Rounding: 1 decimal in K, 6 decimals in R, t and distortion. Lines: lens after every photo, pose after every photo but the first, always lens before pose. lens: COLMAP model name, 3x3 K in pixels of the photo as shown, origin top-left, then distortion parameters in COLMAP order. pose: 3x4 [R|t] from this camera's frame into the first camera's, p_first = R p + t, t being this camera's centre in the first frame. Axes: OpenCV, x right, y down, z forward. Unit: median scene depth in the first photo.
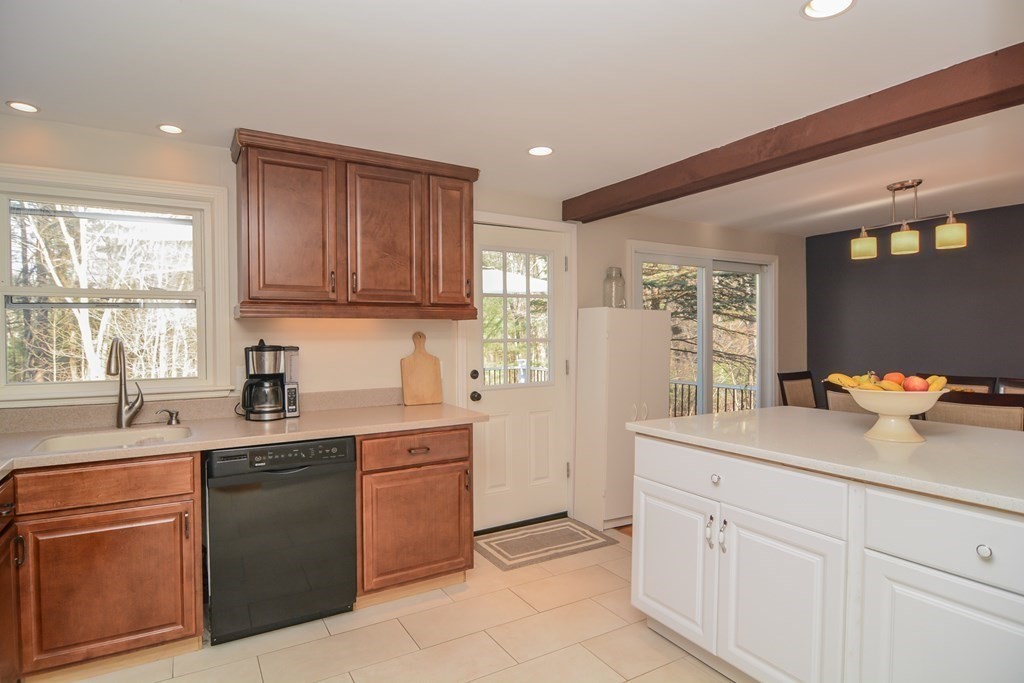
lens RADIAL K [[552.8, 0, 508.4], [0, 552.8, 341.1], [0, 0, 1]] dist [-0.004266, -0.009106]
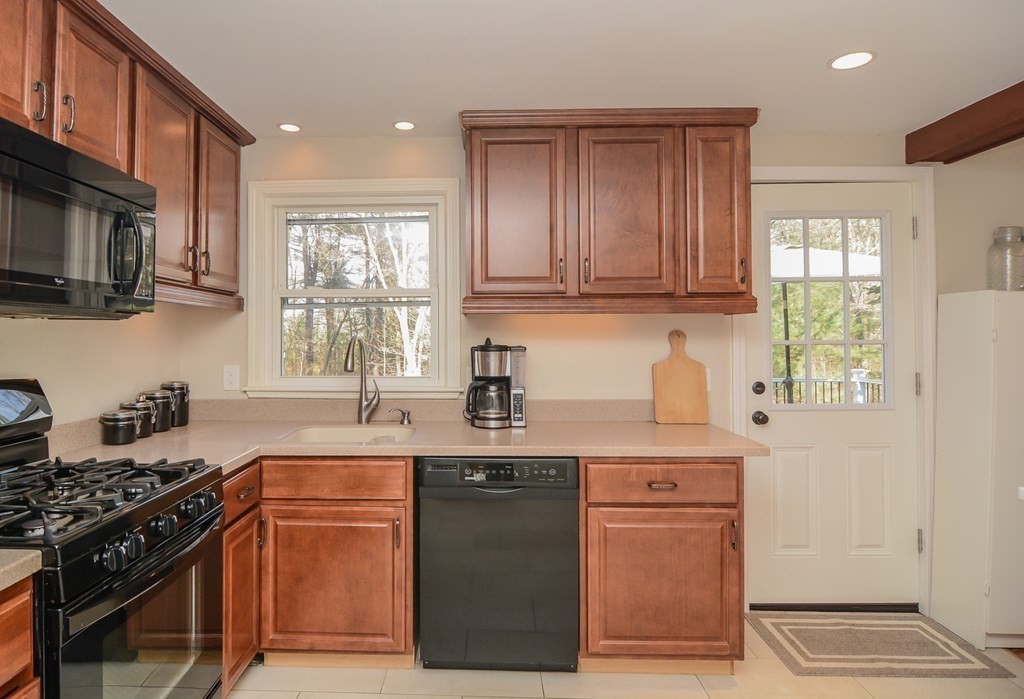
lens RADIAL K [[567.2, 0, 512.0], [0, 567.2, 327.2], [0, 0, 1]] dist [-0.004087, -0.012971]
pose [[0.837058, -0.005764, -0.547084, 0.094223], [-0.009675, 0.999632, -0.025336, 0.002141], [0.547029, 0.026501, 0.836694, 0.231728]]
